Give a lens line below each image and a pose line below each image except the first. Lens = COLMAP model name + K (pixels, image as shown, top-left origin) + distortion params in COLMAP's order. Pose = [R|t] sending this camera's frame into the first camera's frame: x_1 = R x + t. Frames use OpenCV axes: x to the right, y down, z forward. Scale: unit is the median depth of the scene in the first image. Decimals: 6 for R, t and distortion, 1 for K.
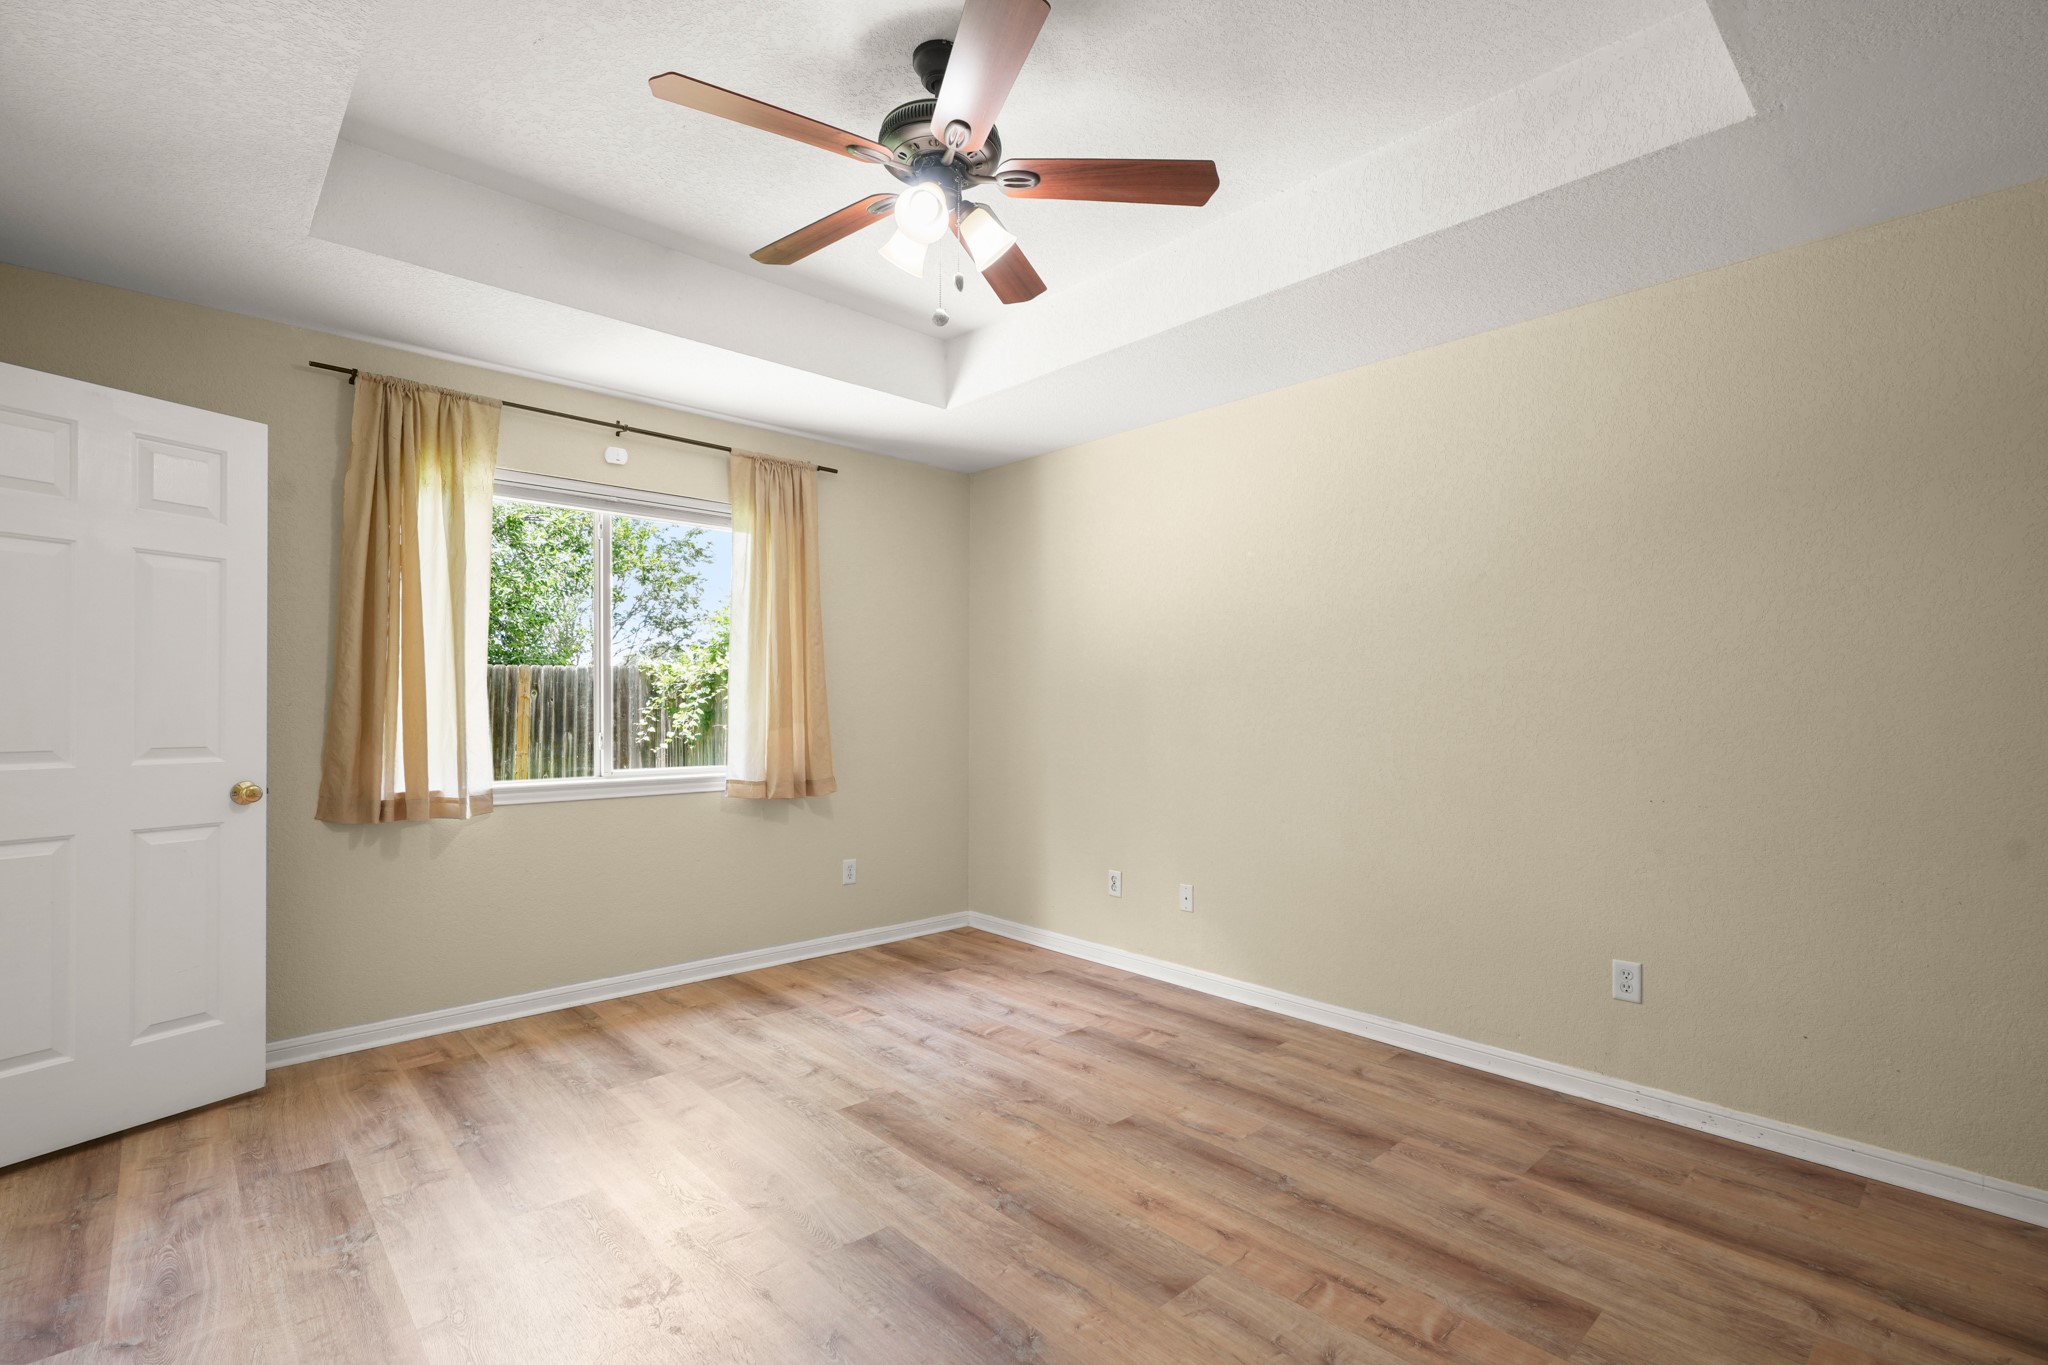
lens RADIAL K [[928.7, 0, 1021.6], [0, 928.7, 691.2], [0, 0, 1]] dist [-0.001534, 0.000010]
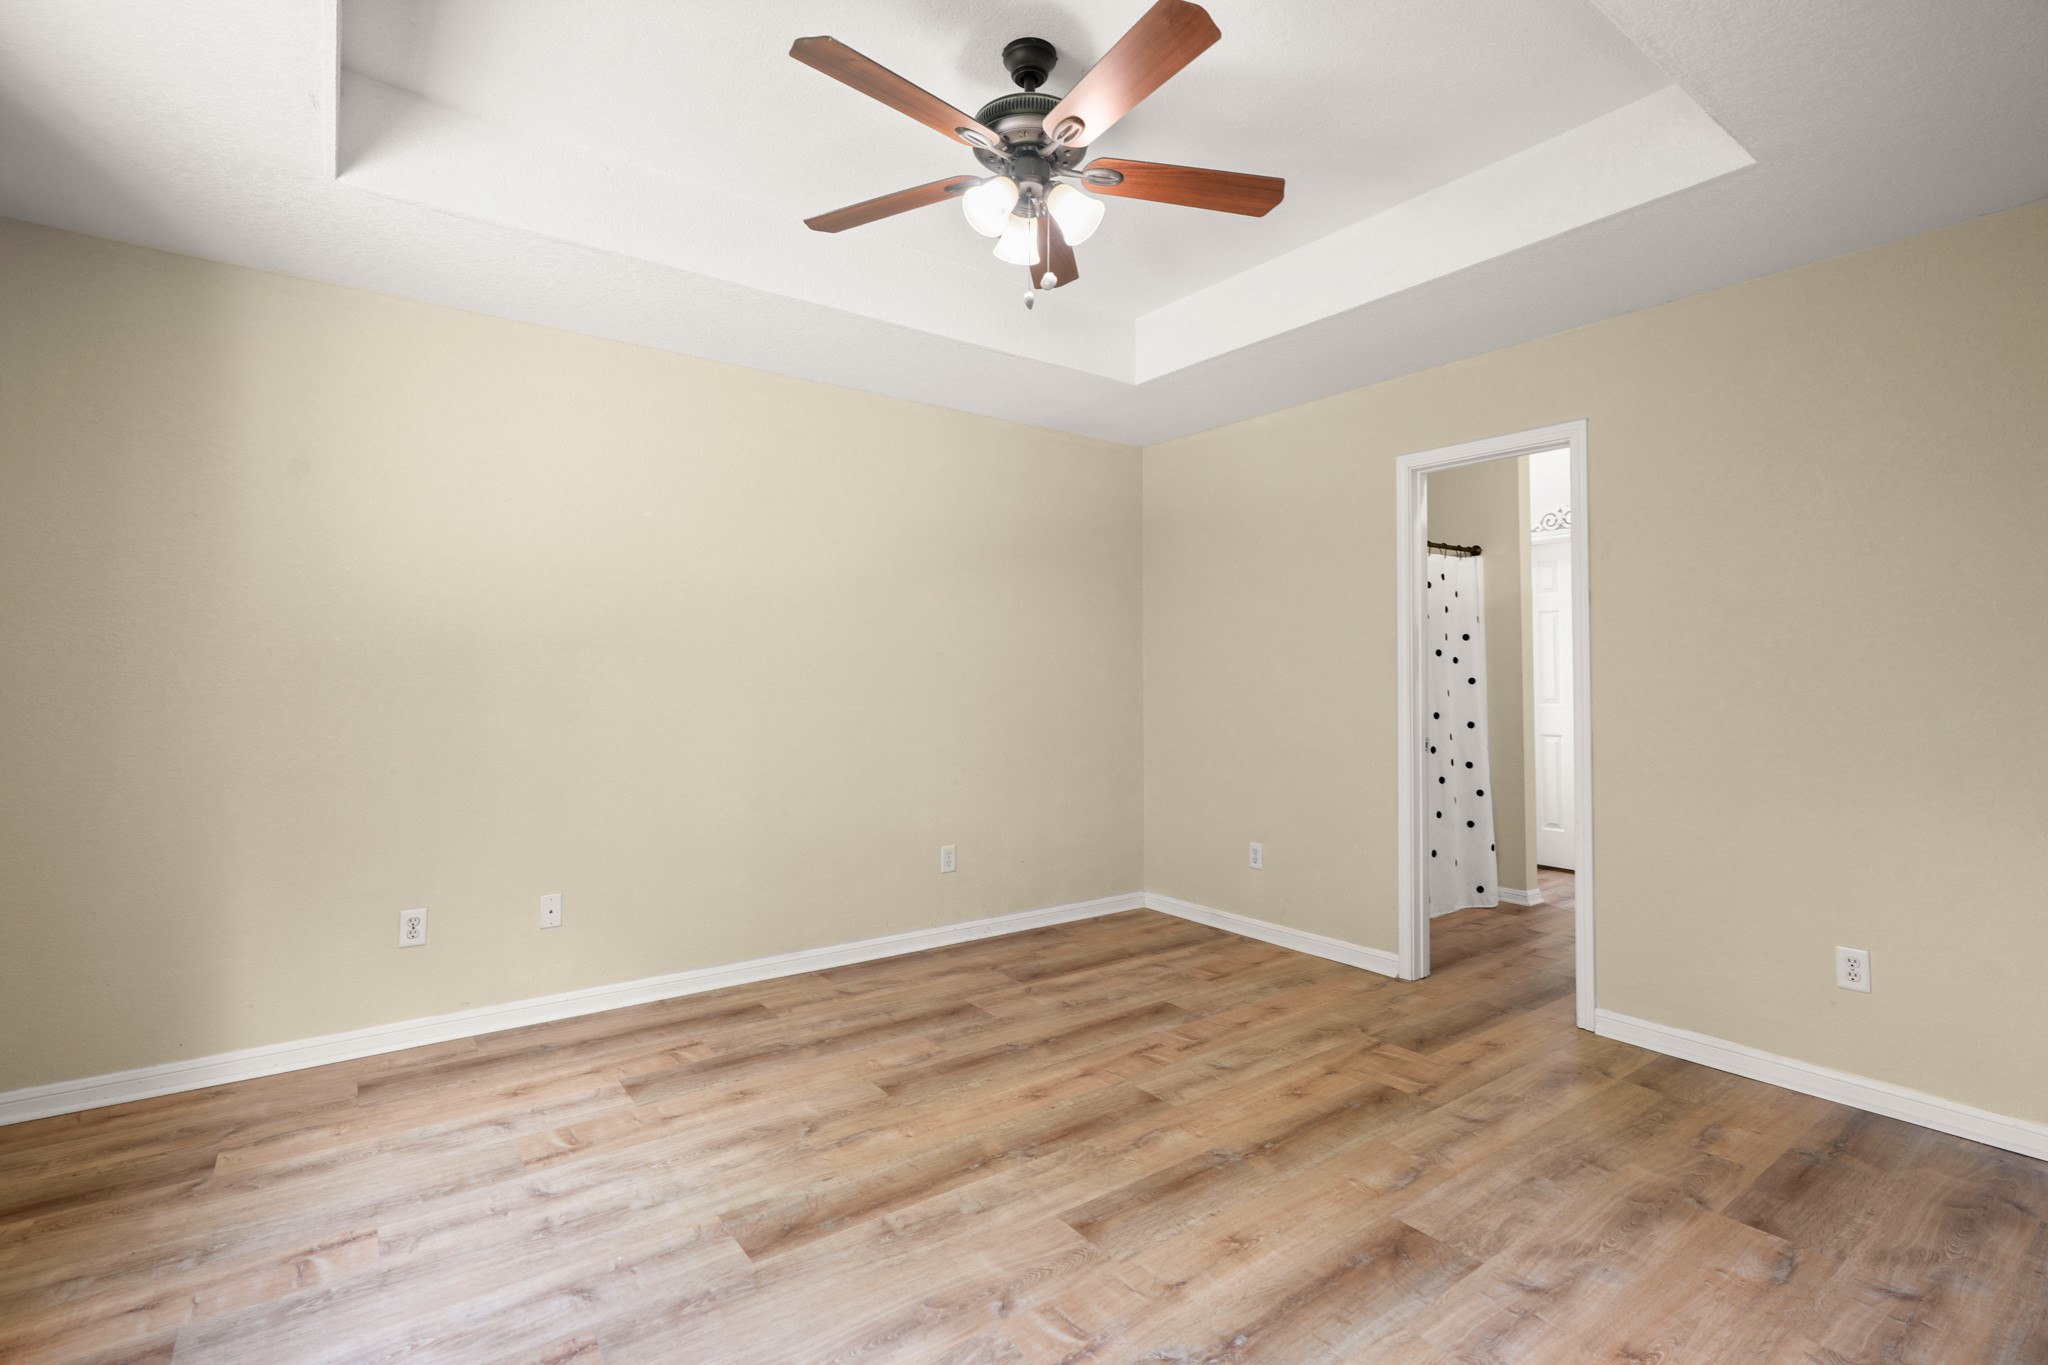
lens RADIAL K [[944.5, 0, 1030.1], [0, 944.5, 652.8], [0, 0, 1]] dist [-0.001947, 0.000080]
pose [[0.115719, 0.021119, 0.993057, -0.777027], [-0.017063, 0.999669, -0.019271, 0.005352], [-0.993135, -0.014714, 0.116041, 0.630172]]
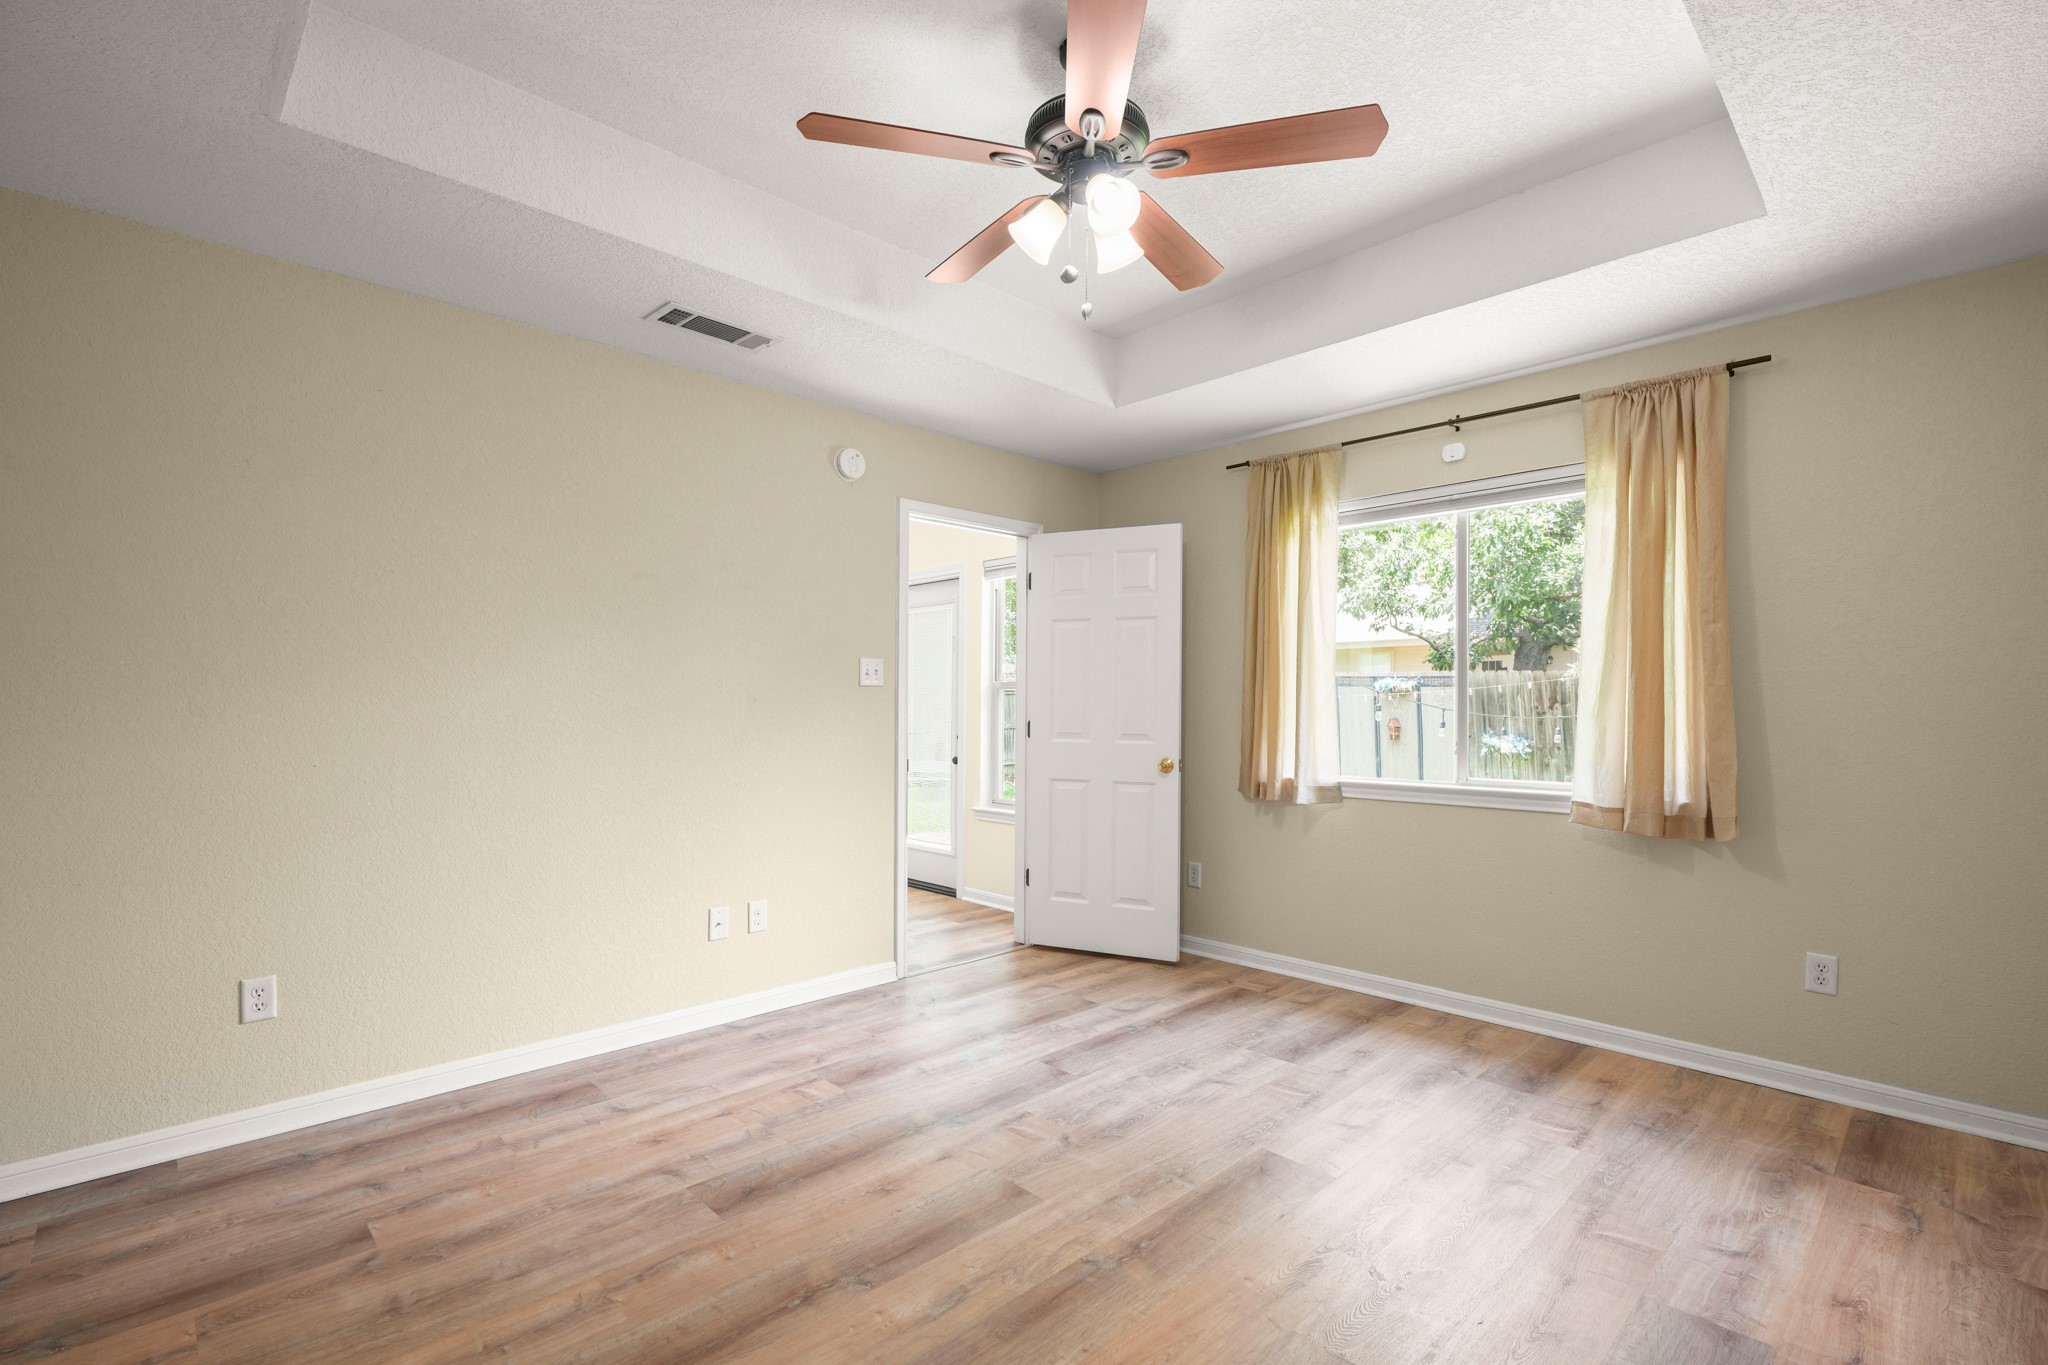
lens RADIAL K [[940.2, 0, 1049.3], [0, 940.2, 686.3], [0, 0, 1]] dist [-0.001750, -0.000121]
pose [[0.037806, -0.026022, -0.998946, 0.642960], [0.010945, 0.999612, -0.025625, 0.013581], [0.999225, -0.009965, 0.038076, 0.663809]]
